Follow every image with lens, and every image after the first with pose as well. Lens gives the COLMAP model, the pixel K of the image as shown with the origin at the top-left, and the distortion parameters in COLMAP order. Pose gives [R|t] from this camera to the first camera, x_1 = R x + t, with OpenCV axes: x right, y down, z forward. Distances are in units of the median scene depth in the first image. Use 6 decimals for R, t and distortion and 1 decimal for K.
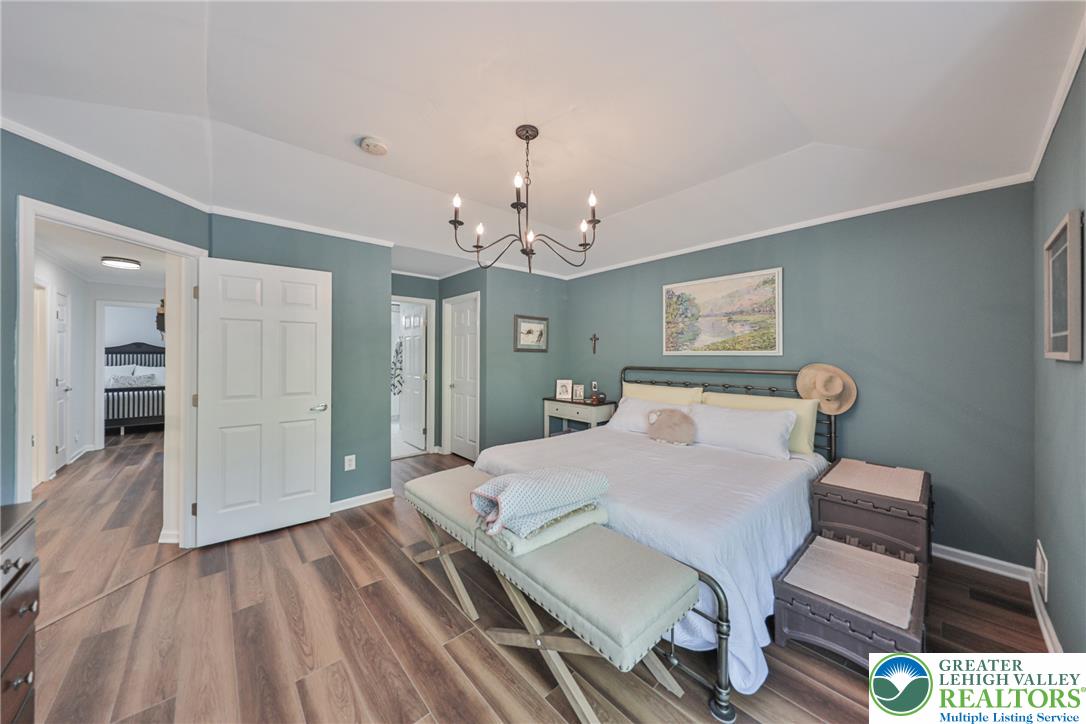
lens RADIAL K [[378.8, 0, 542.3], [0, 378.8, 358.6], [0, 0, 1]] dist [0.008411, -0.002104]
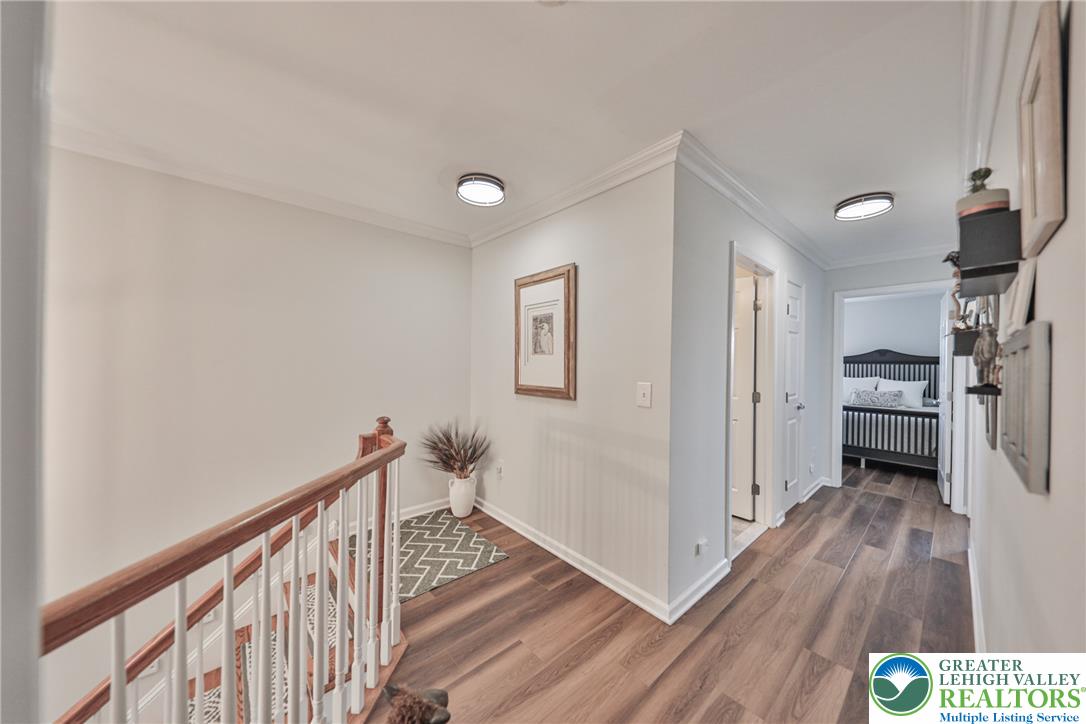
lens RADIAL K [[378.8, 0, 537.9], [0, 378.8, 363.2], [0, 0, 1]] dist [0.008411, -0.002104]
pose [[0.026815, -0.005080, -0.999628, -0.374254], [-0.016803, 0.999844, -0.005532, 0.003487], [0.999499, 0.016945, 0.026725, 0.343723]]
